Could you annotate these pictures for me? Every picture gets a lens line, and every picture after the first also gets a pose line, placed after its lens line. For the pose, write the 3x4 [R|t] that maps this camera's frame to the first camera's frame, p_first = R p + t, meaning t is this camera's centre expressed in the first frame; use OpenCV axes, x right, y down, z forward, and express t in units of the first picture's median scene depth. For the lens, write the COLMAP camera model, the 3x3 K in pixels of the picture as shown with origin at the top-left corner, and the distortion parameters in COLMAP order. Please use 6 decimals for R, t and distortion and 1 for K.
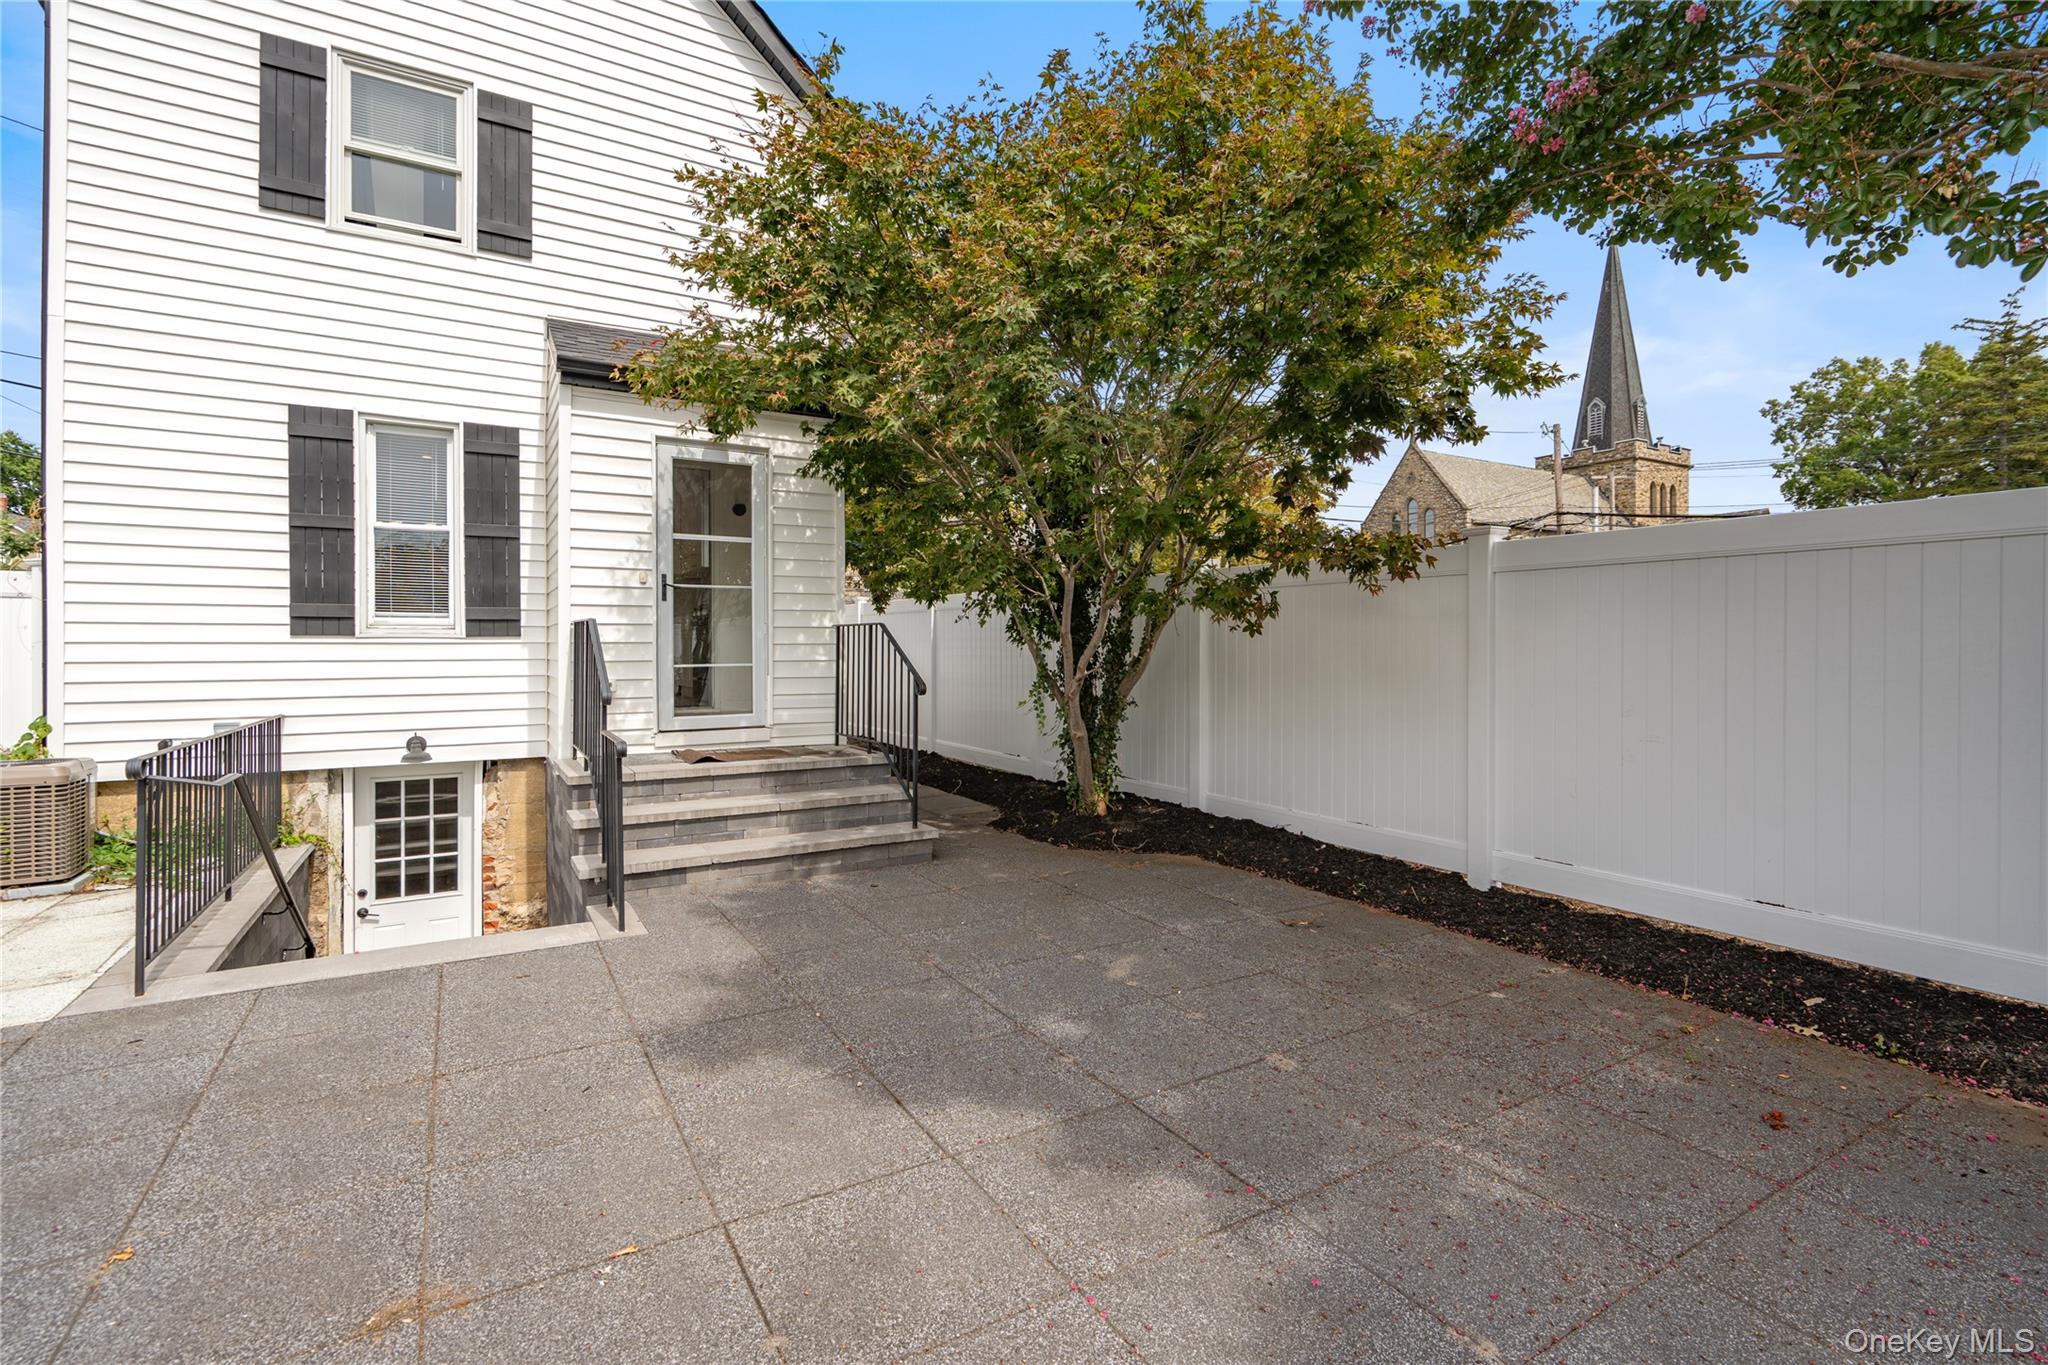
lens RADIAL K [[938.3, 0, 1013.0], [0, 938.3, 652.2], [0, 0, 1]] dist [-0.001128, -0.000004]
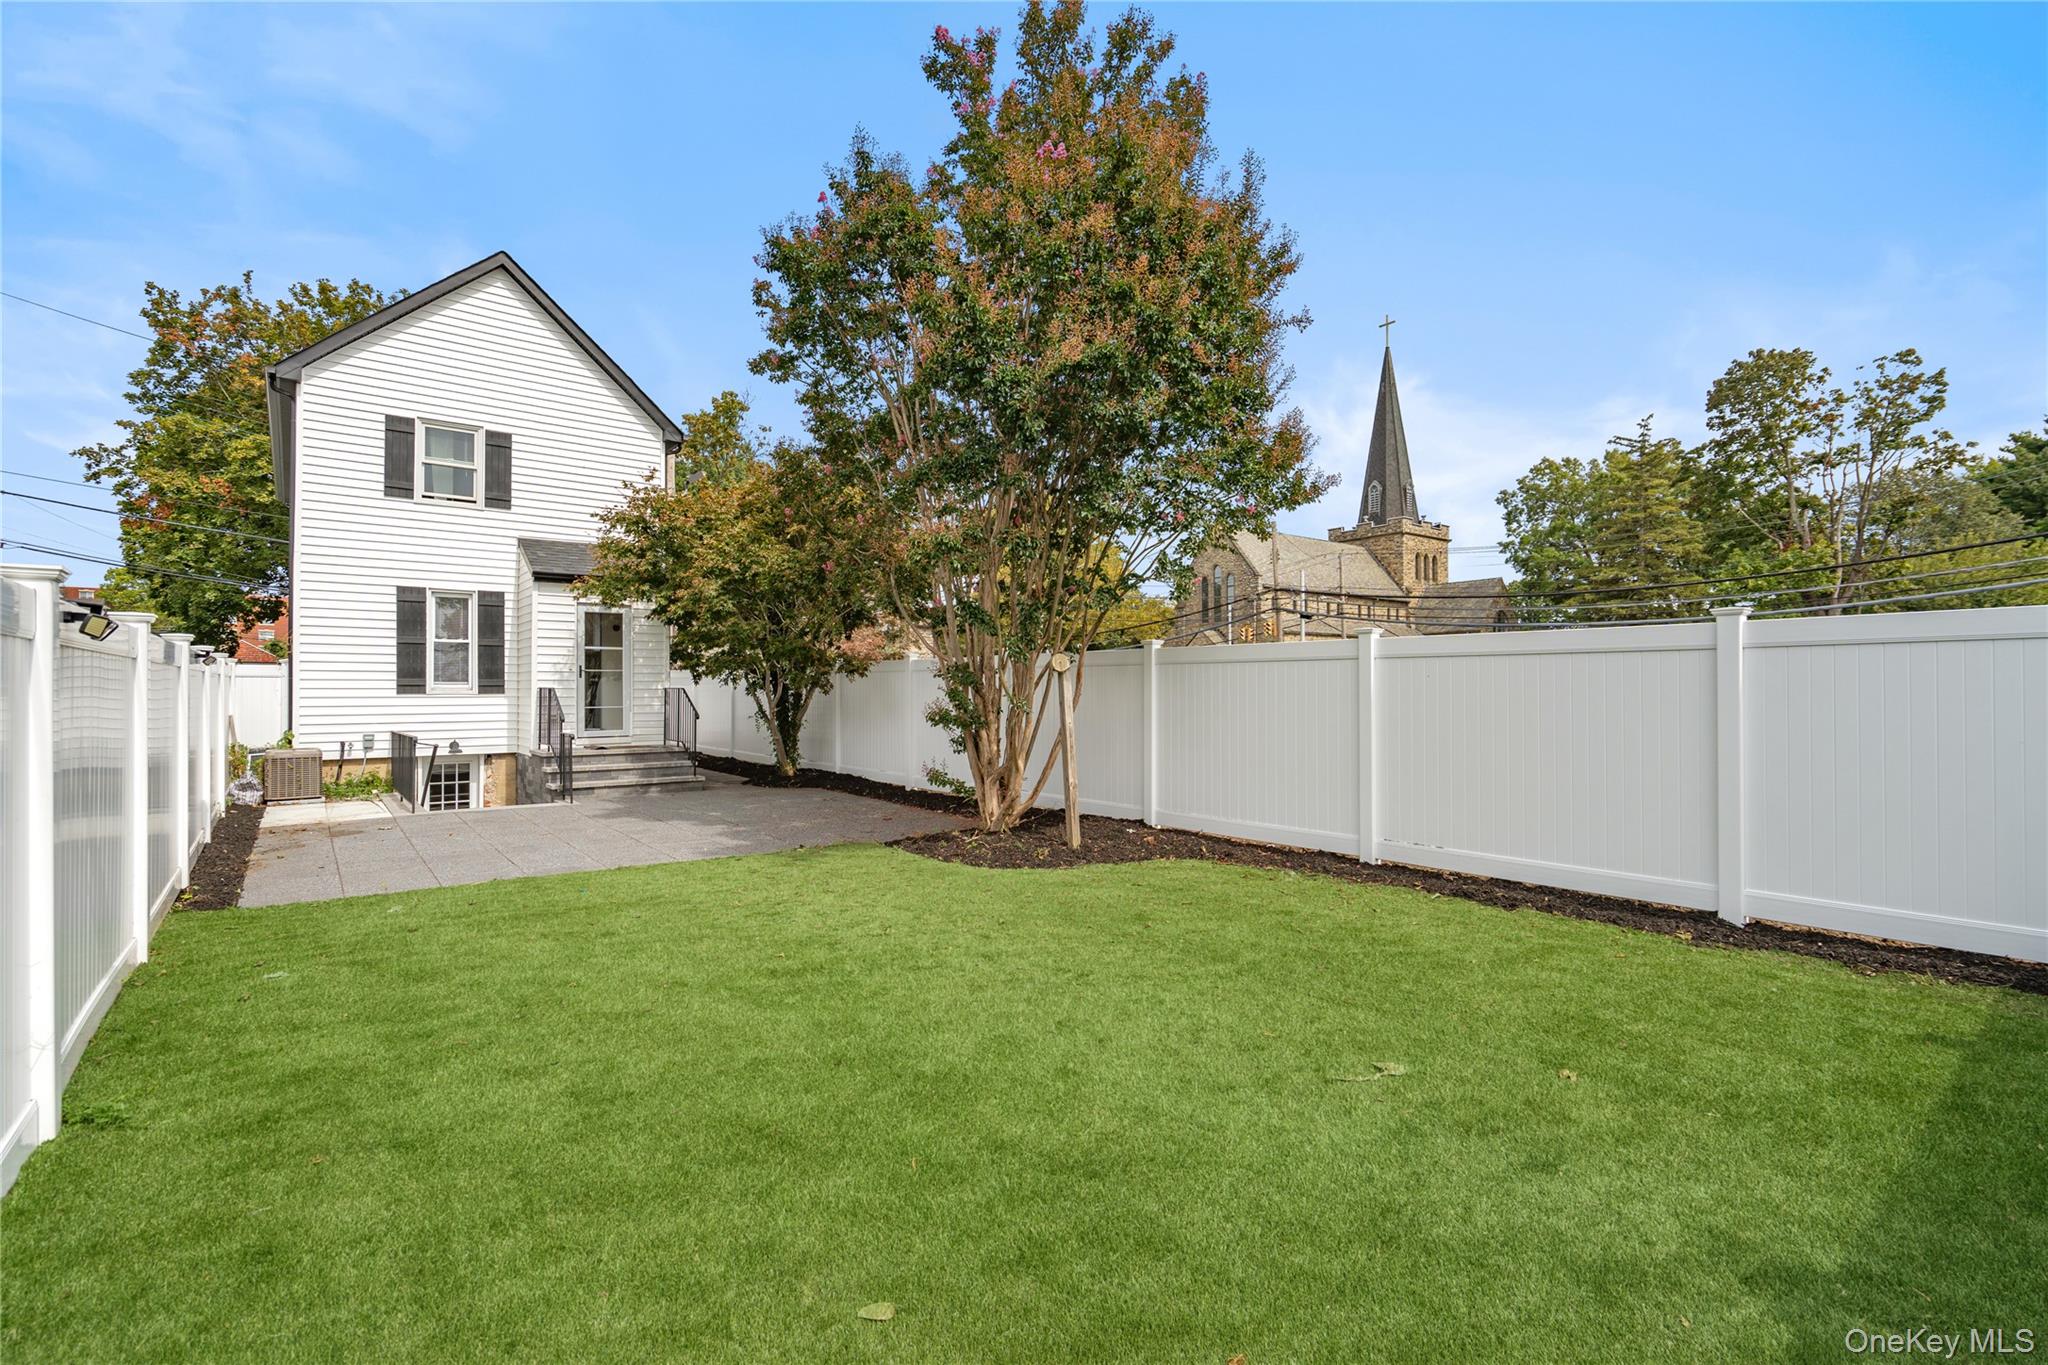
lens RADIAL K [[941.0, 0, 1024.0], [0, 941.0, 682.5], [0, 0, 1]] dist [-0.000887, 0.001040]
pose [[0.991548, 0.001687, 0.129726, 0.353231], [0.000084, 0.999907, -0.013644, -0.013283], [-0.129737, 0.013539, 0.991456, -1.252685]]
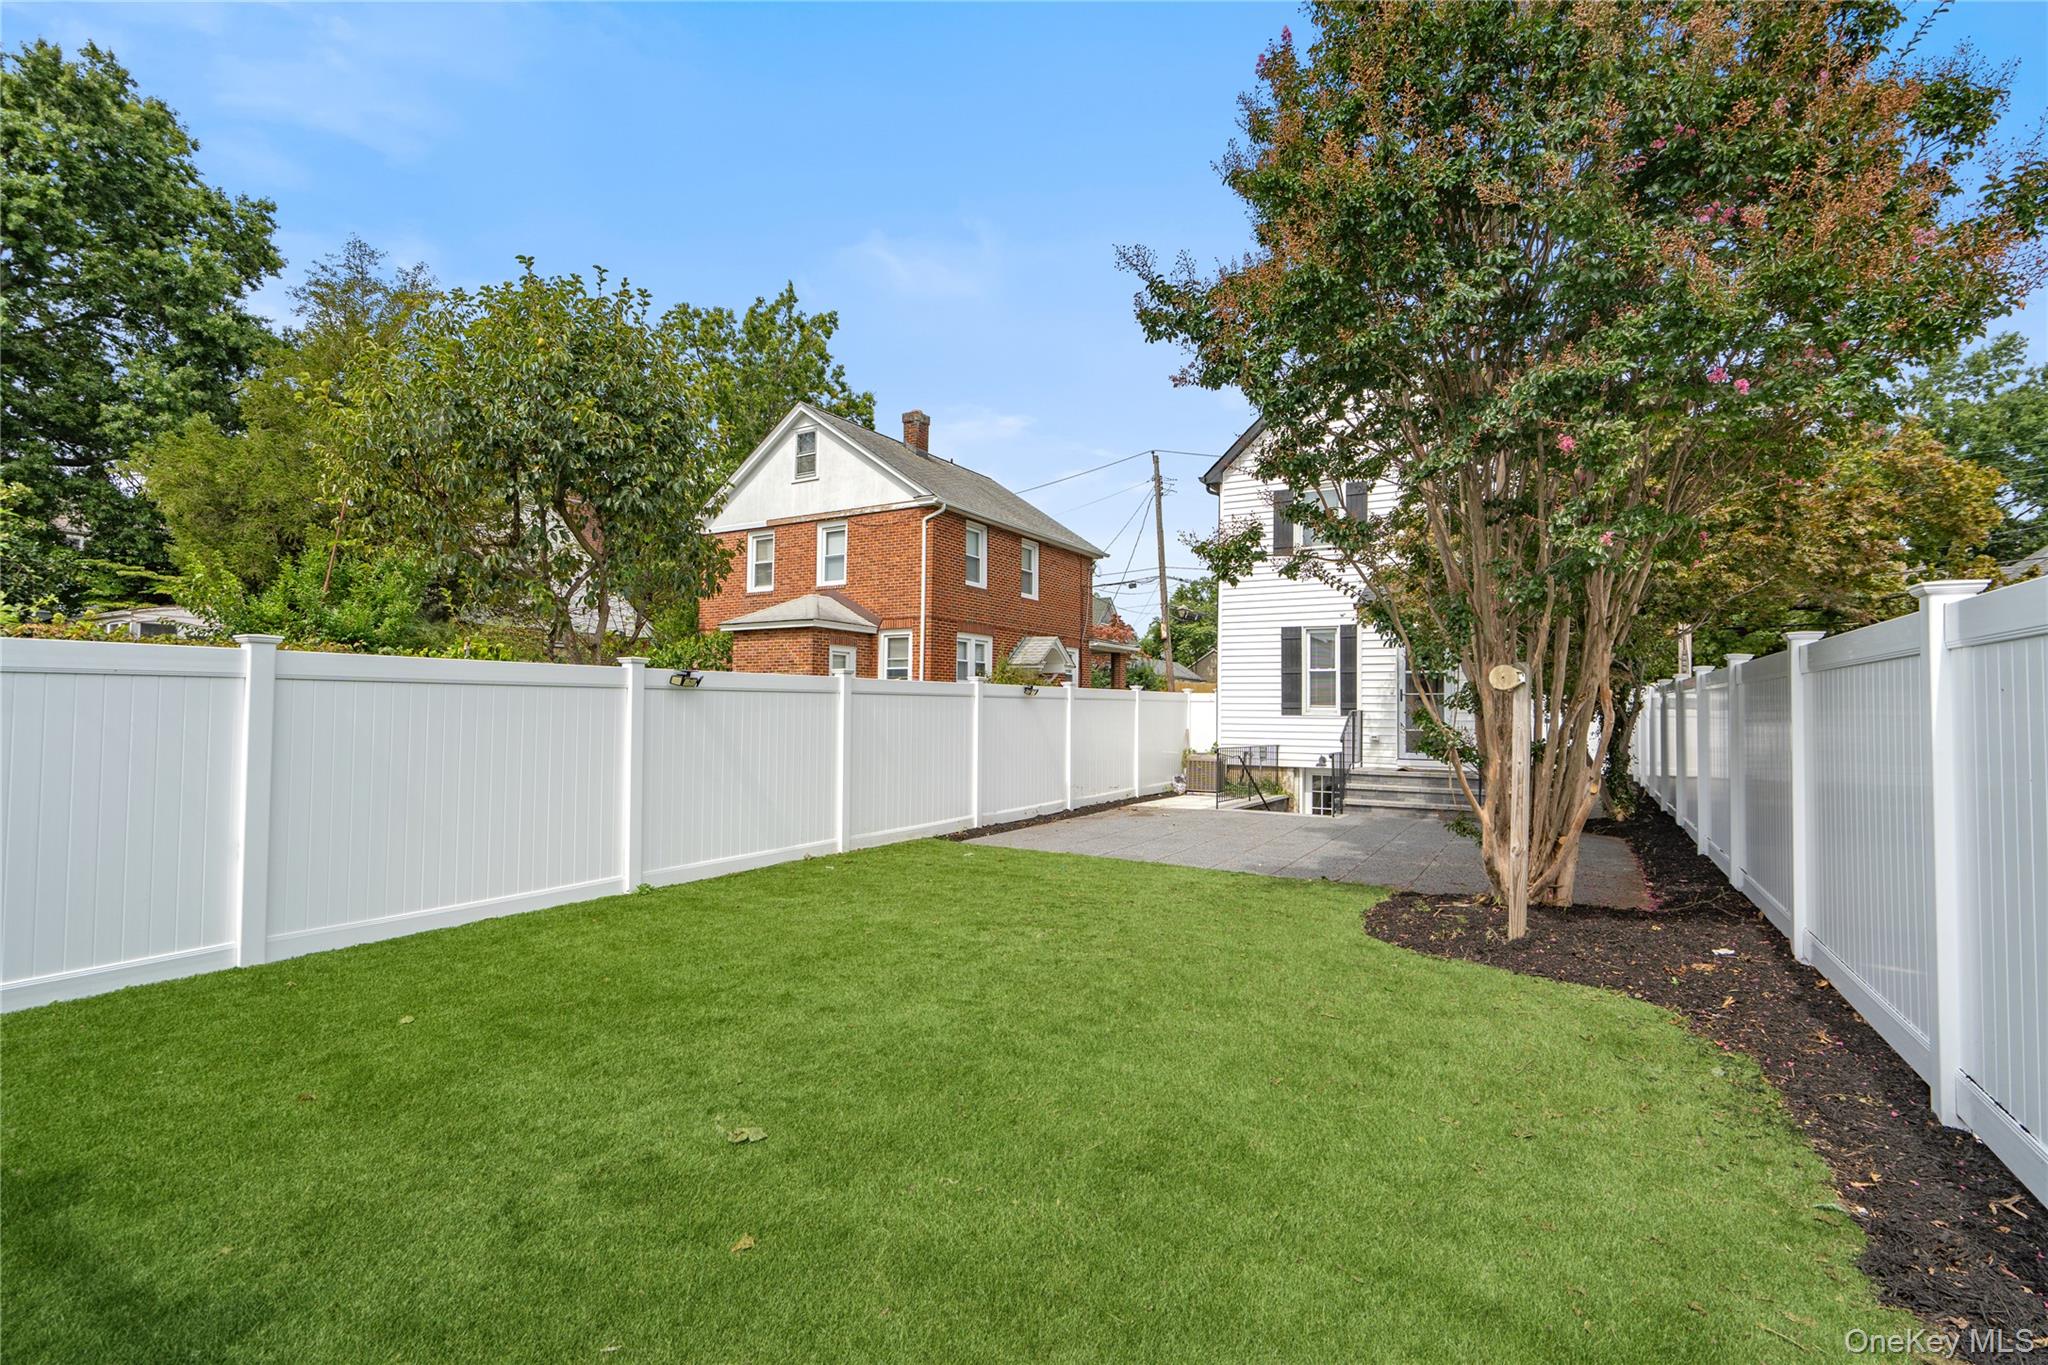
lens RADIAL K [[933.4, 0, 1010.8], [0, 933.4, 678.4], [0, 0, 1]] dist [-0.000130, 0.000493]
pose [[0.460467, -0.023829, -0.887357, 1.147153], [-0.013635, 0.999332, -0.033911, -0.019802], [0.887572, 0.027714, 0.459834, -0.838231]]
